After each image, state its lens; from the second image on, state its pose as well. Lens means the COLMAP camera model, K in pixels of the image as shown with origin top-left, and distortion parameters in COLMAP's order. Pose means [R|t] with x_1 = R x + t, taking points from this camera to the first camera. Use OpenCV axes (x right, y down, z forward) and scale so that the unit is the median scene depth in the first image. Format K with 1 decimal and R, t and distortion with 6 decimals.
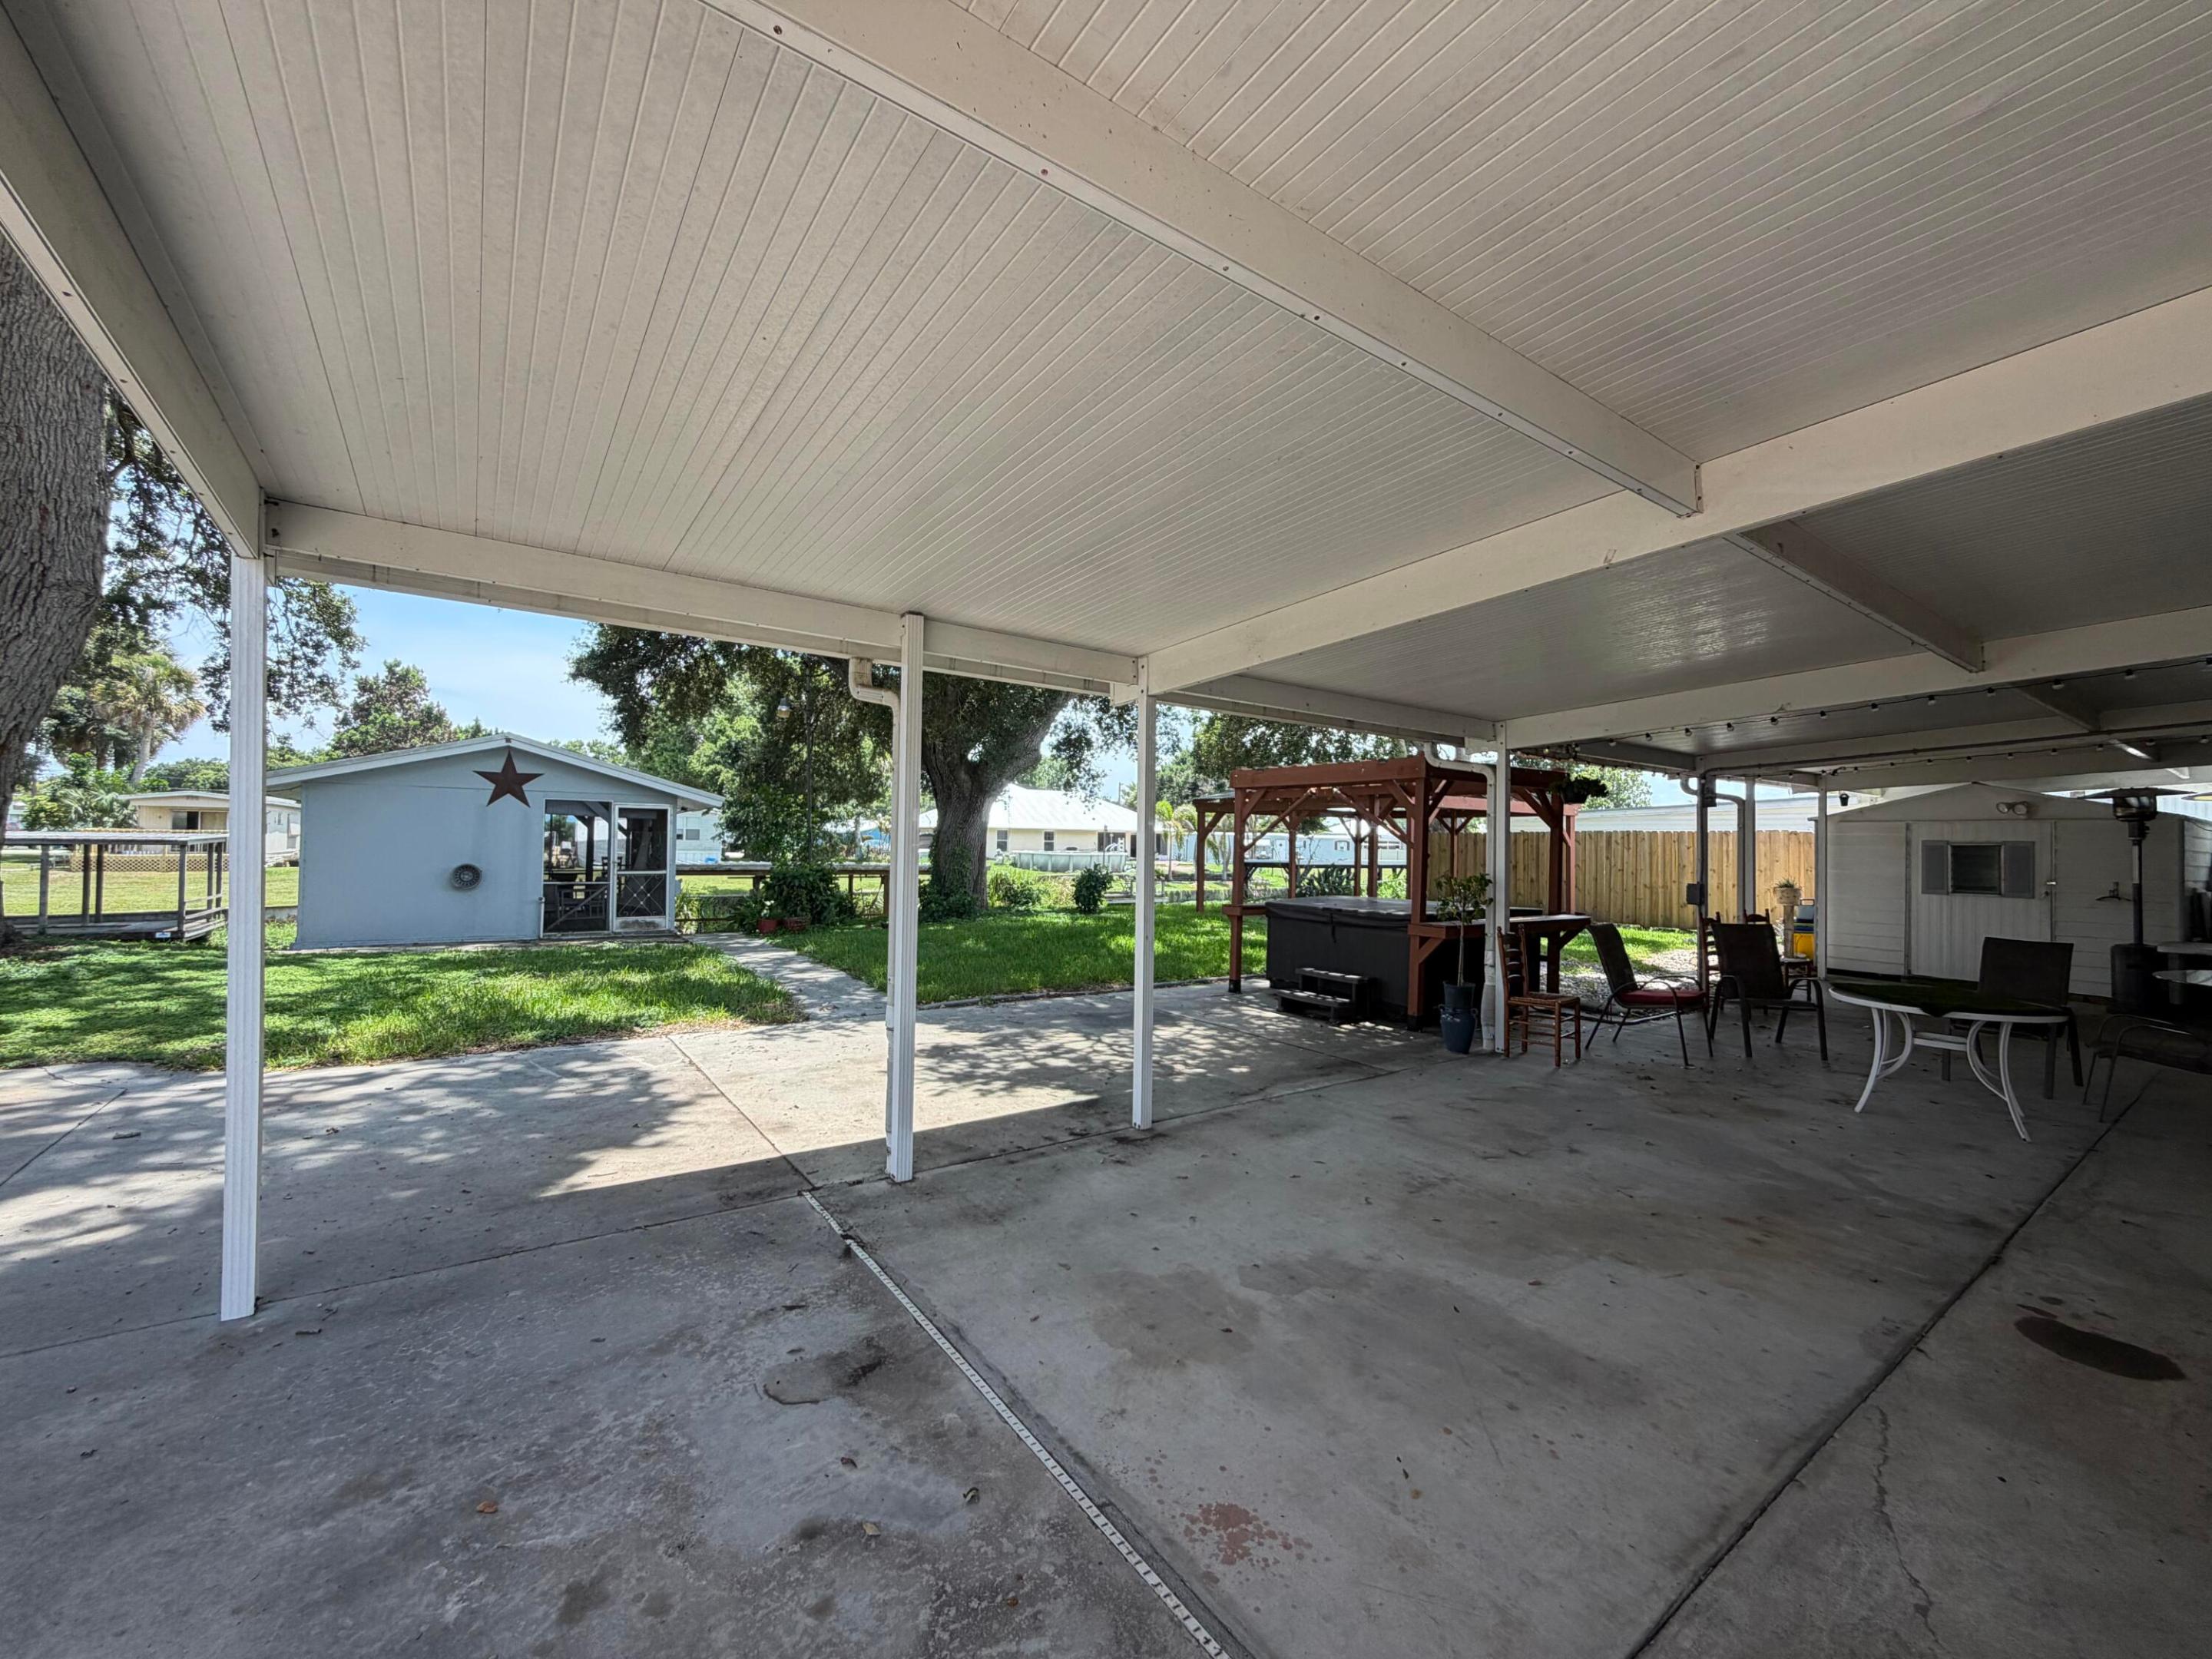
lens RADIAL K [[879.9, 0, 1099.5], [0, 879.9, 816.9], [0, 0, 1]] dist [0.000839, 0.000254]
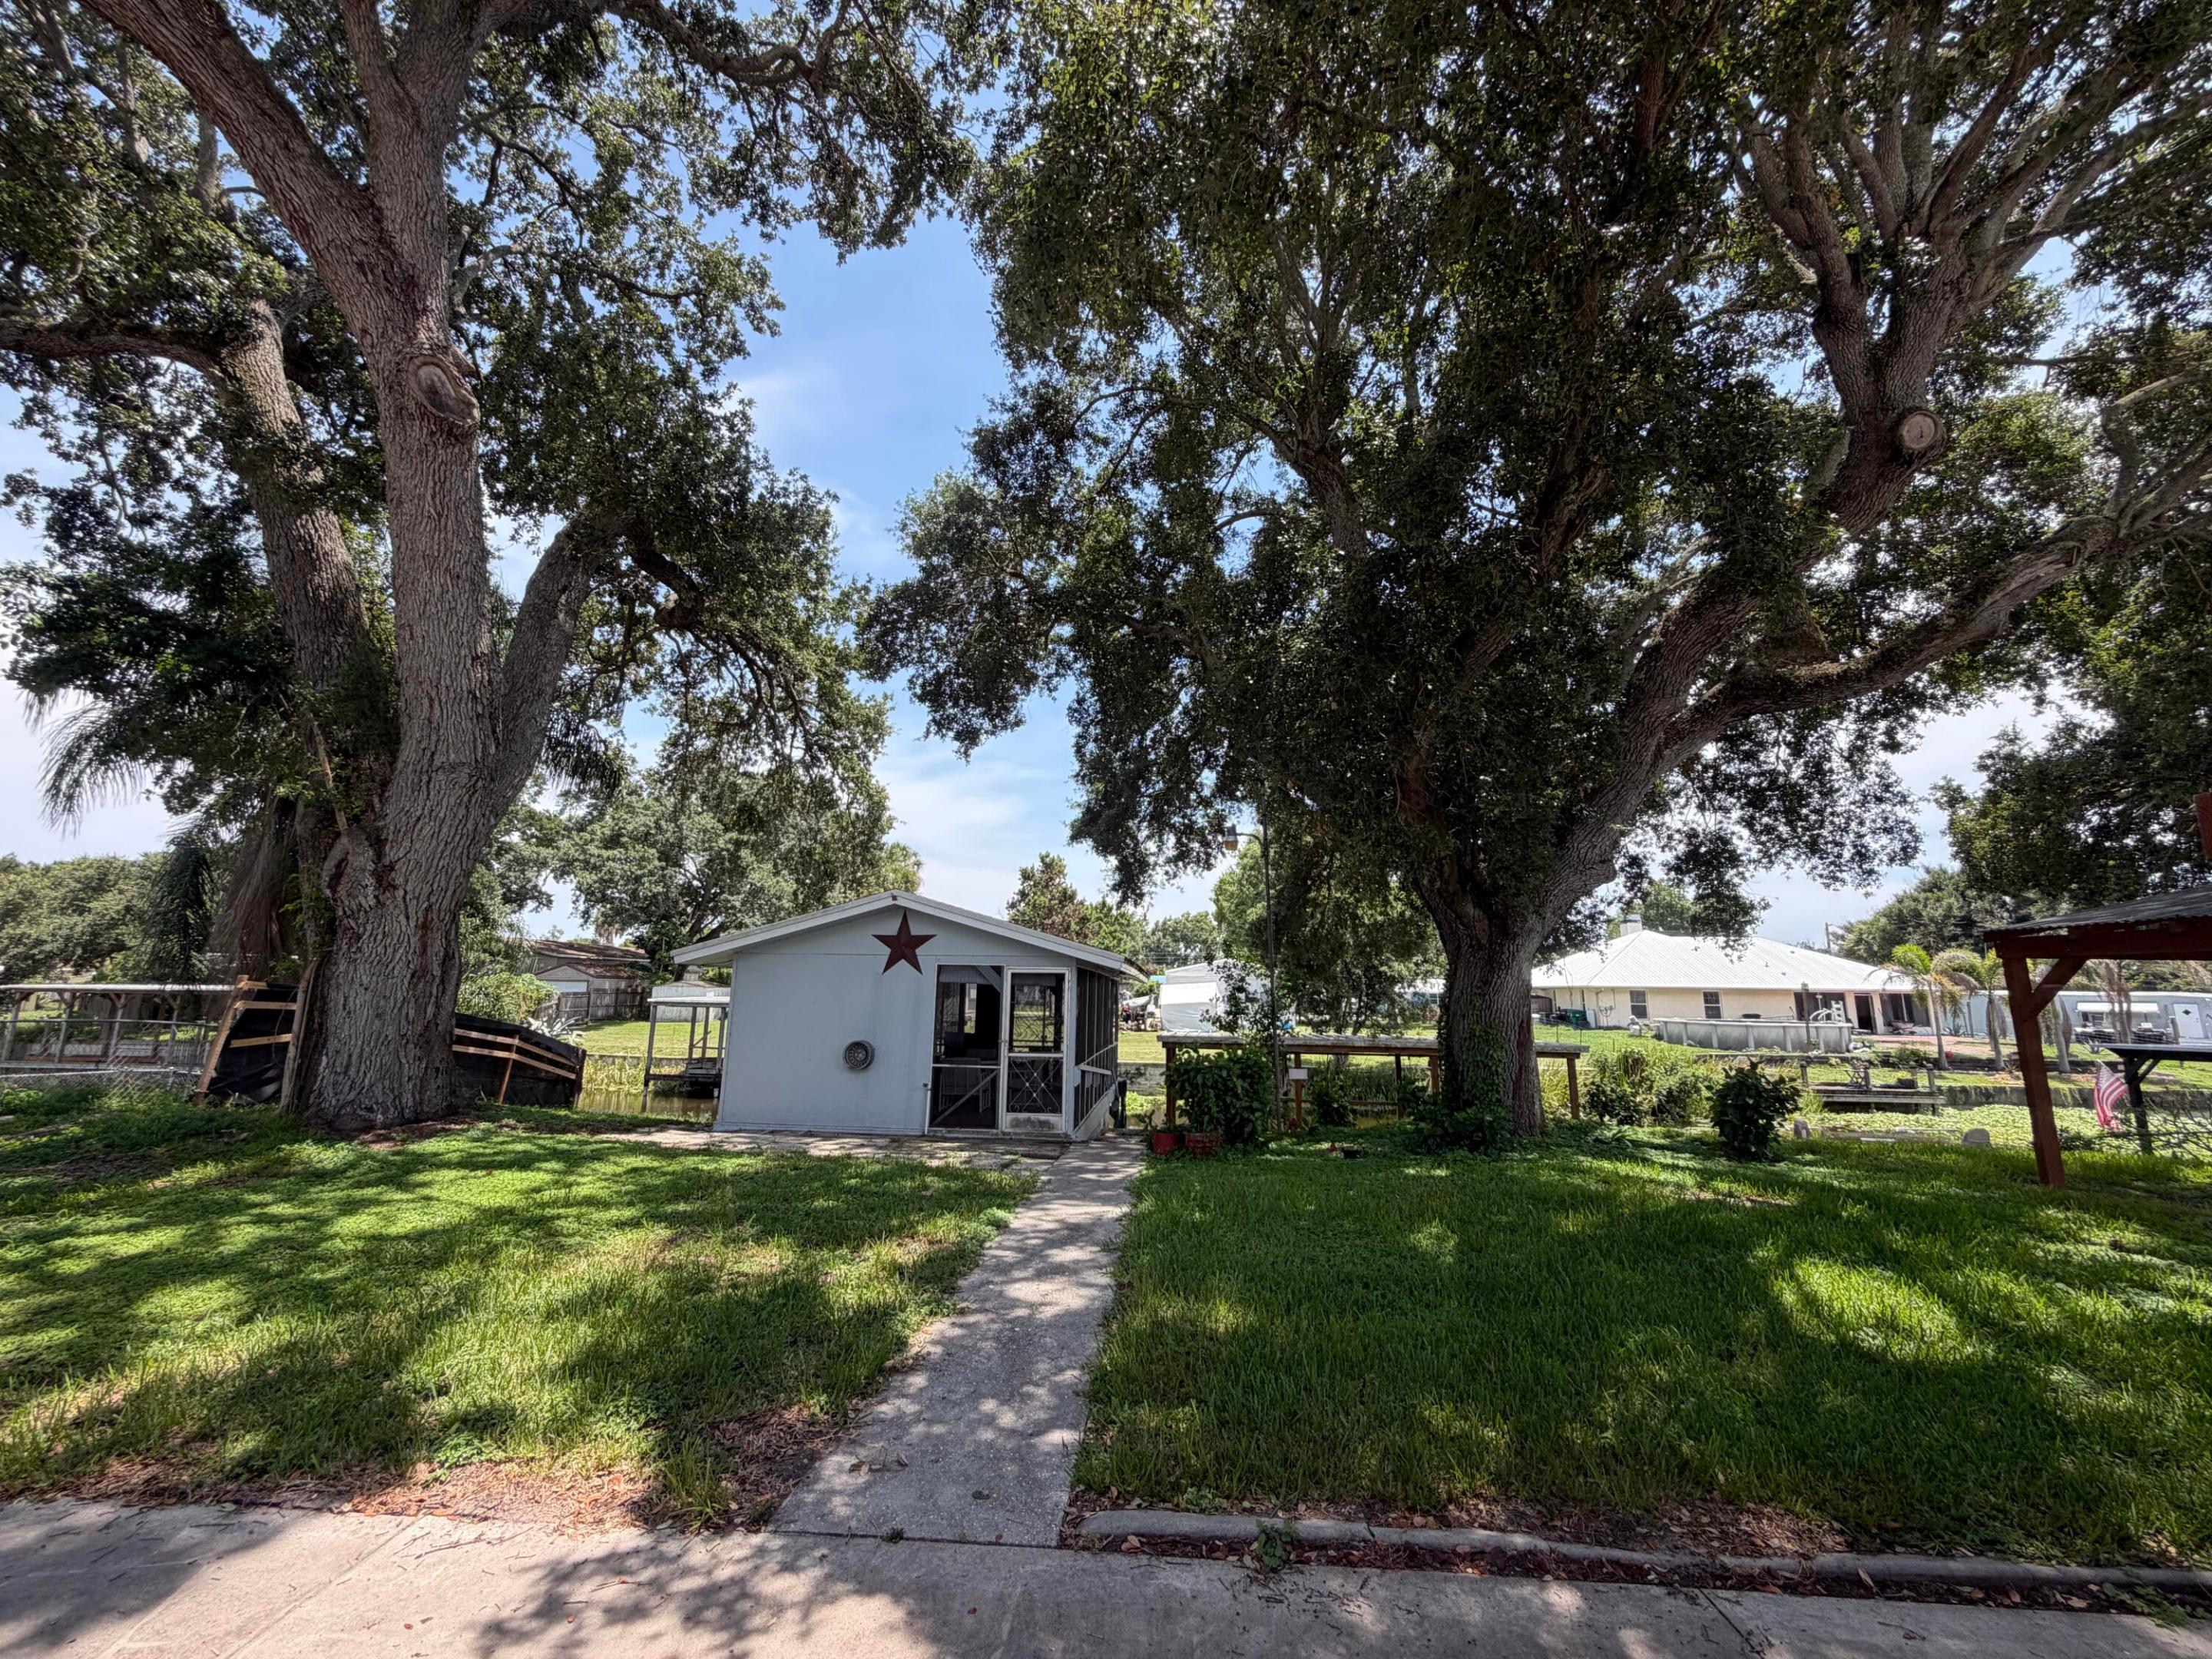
lens RADIAL K [[879.9, 0, 1099.5], [0, 879.9, 816.9], [0, 0, 1]] dist [0.000839, 0.000254]
pose [[0.785729, -0.125321, -0.605744, 0.017028], [0.015373, 0.982916, -0.183412, -0.000834], [0.618380, 0.134800, 0.774232, 0.198391]]
